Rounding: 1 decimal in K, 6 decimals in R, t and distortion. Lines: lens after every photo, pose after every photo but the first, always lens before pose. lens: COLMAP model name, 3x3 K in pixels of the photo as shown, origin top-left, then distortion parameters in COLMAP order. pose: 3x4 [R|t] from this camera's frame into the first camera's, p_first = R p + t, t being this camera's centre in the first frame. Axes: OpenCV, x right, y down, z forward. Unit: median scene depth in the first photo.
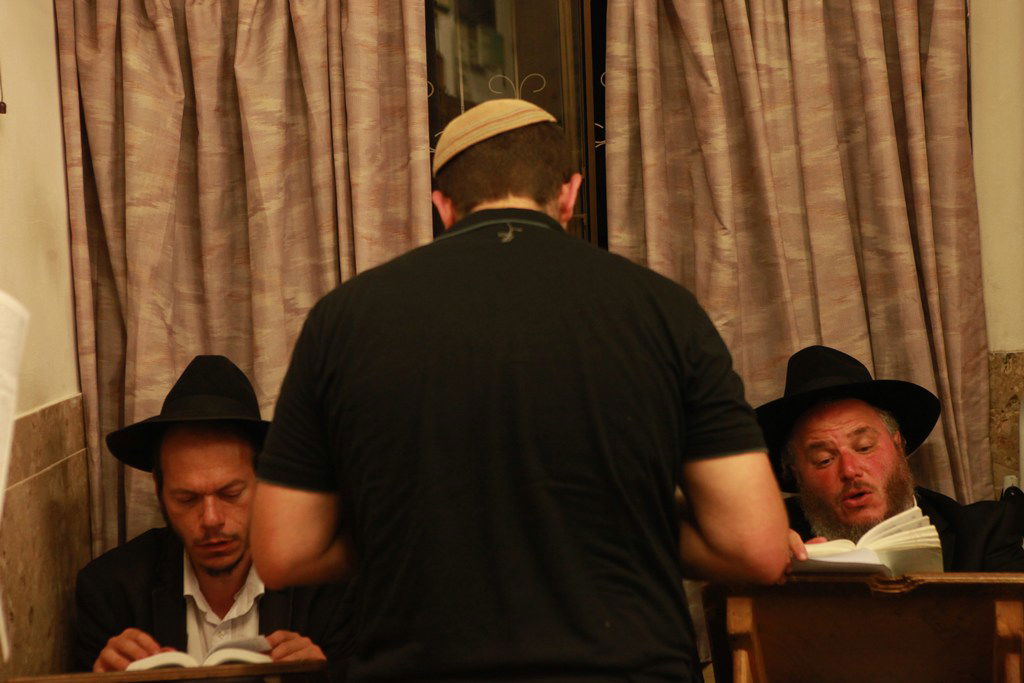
lens RADIAL K [[1955.2, 0, 512.7], [0, 1955.2, 340.6], [0, 0, 1]] dist [0.227671, 0.000000]
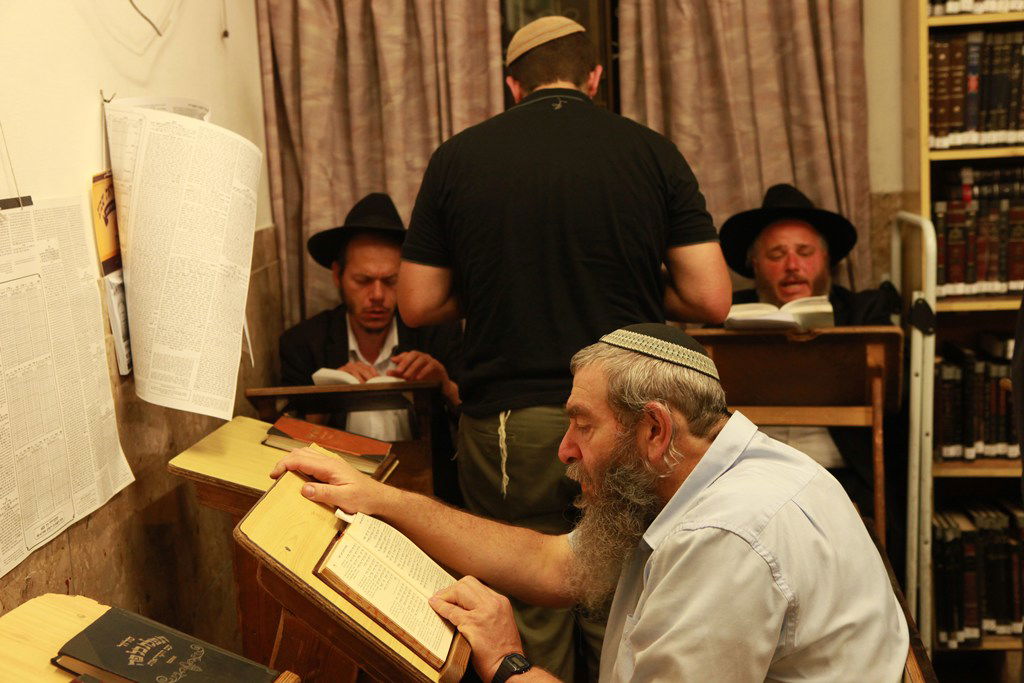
lens RADIAL K [[1476.2, 0, 506.5], [0, 1476.2, 343.0], [0, 0, 1]] dist [0.051442, 0.000000]
pose [[0.999538, -0.003437, -0.030184, -0.005166], [0.005765, 0.996986, 0.077368, 0.031621], [0.029827, -0.077506, 0.996546, -0.145178]]
